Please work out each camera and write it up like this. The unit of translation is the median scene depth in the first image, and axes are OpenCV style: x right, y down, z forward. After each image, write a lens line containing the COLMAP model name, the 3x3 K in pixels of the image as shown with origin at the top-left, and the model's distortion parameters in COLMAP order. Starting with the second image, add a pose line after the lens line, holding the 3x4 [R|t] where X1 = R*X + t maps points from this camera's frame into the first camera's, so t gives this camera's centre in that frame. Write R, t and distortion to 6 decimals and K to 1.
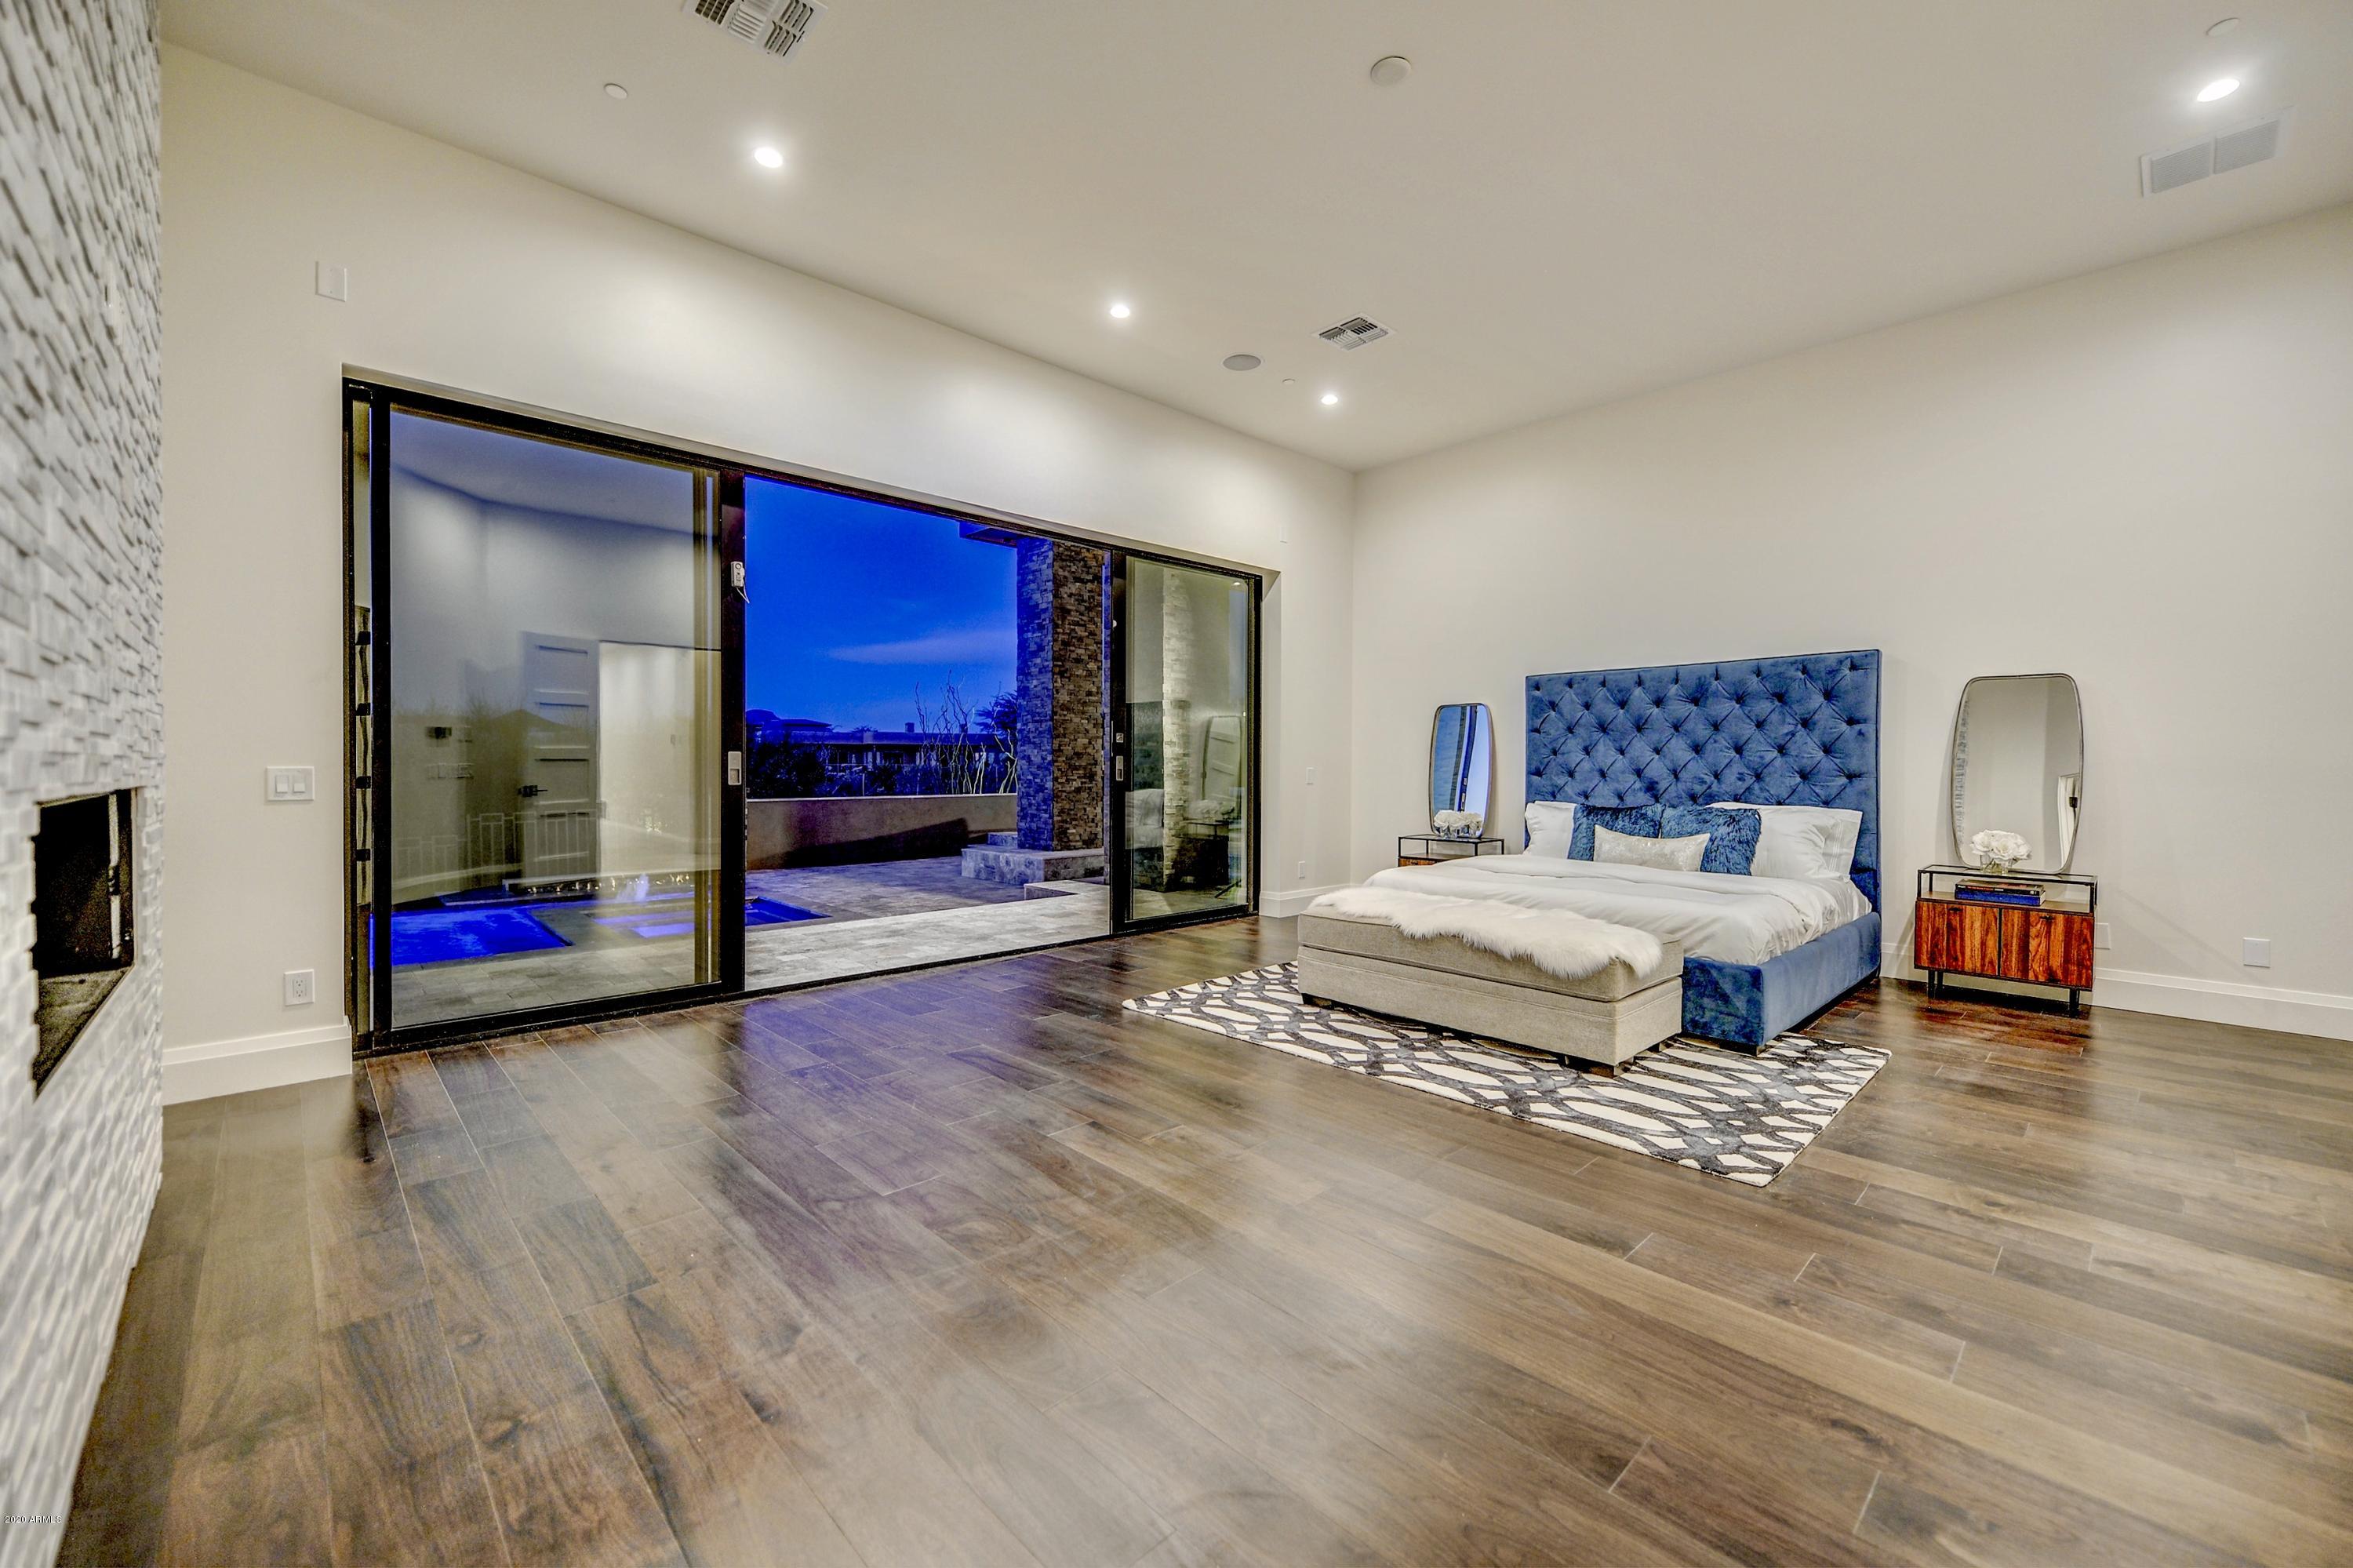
lens RADIAL K [[958.1, 0, 1158.0], [0, 958.1, 775.8], [0, 0, 1]] dist [0.001183, 0.000033]
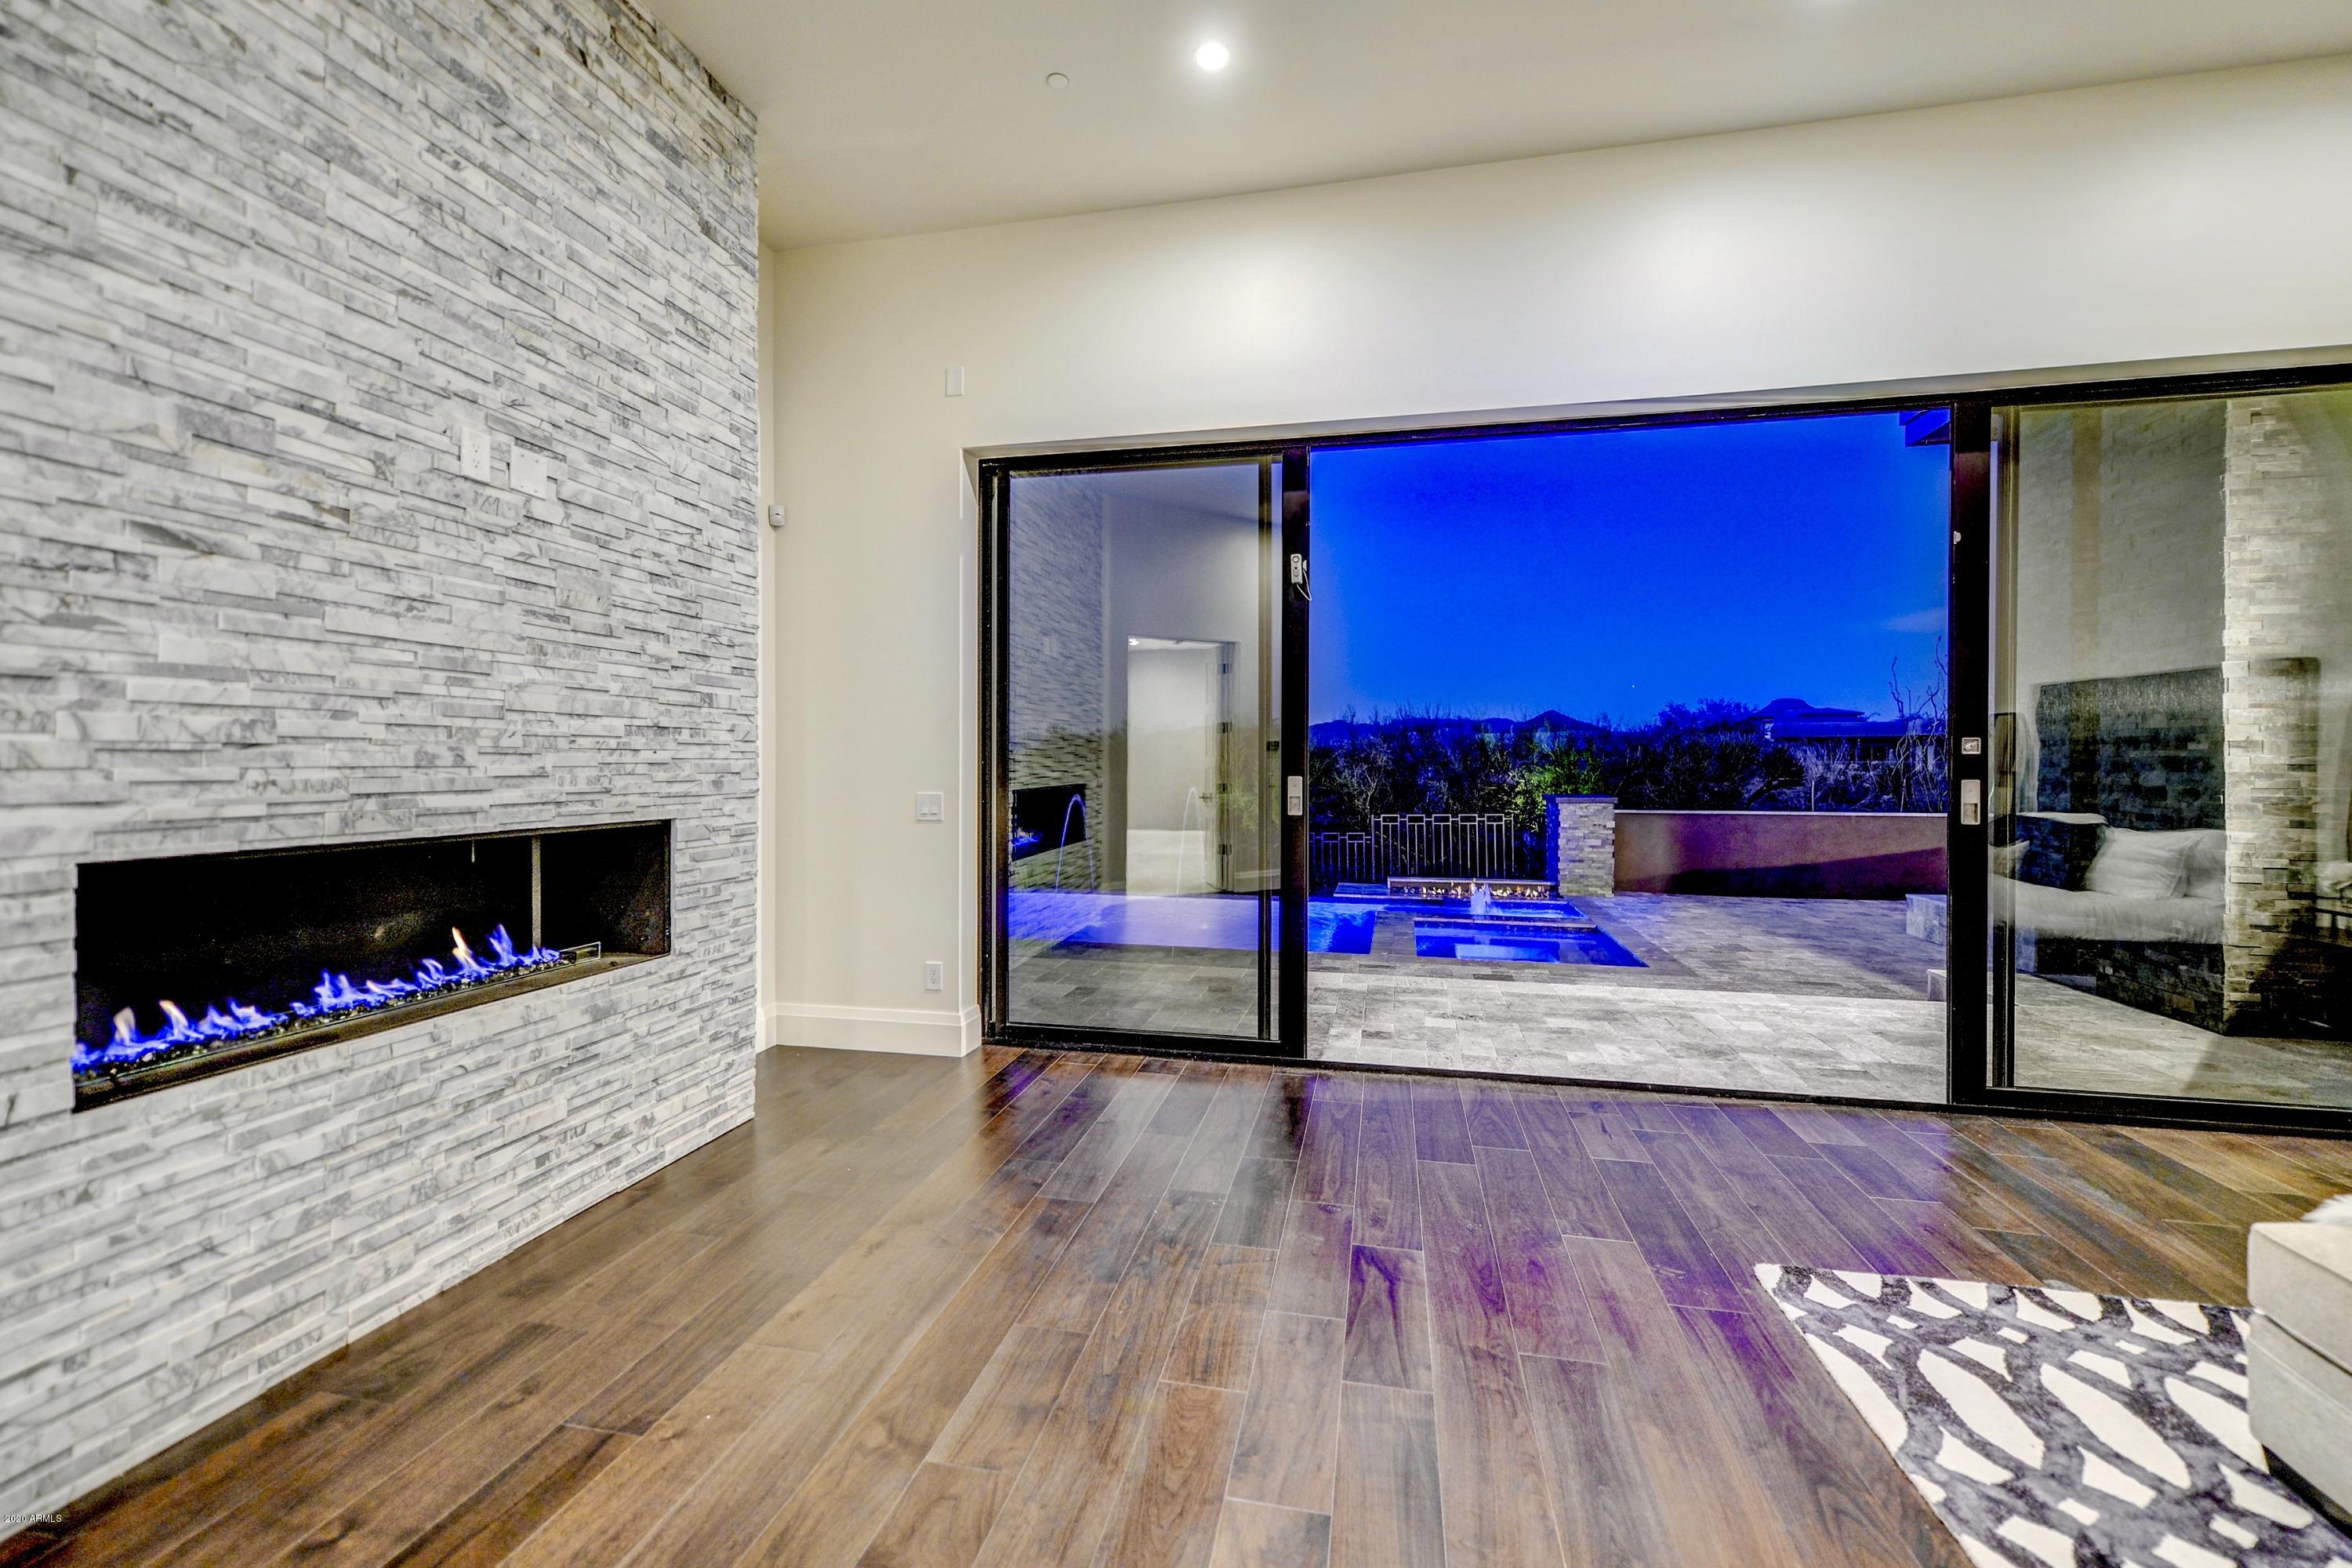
lens RADIAL K [[980.3, 0, 1169.8], [0, 980.3, 763.7], [0, 0, 1]] dist [0.000939, -0.000318]
pose [[0.562670, -0.000551, -0.826682, 0.211149], [-0.006259, 0.999968, -0.004926, -0.030338], [0.826658, 0.007946, 0.562648, 0.403352]]
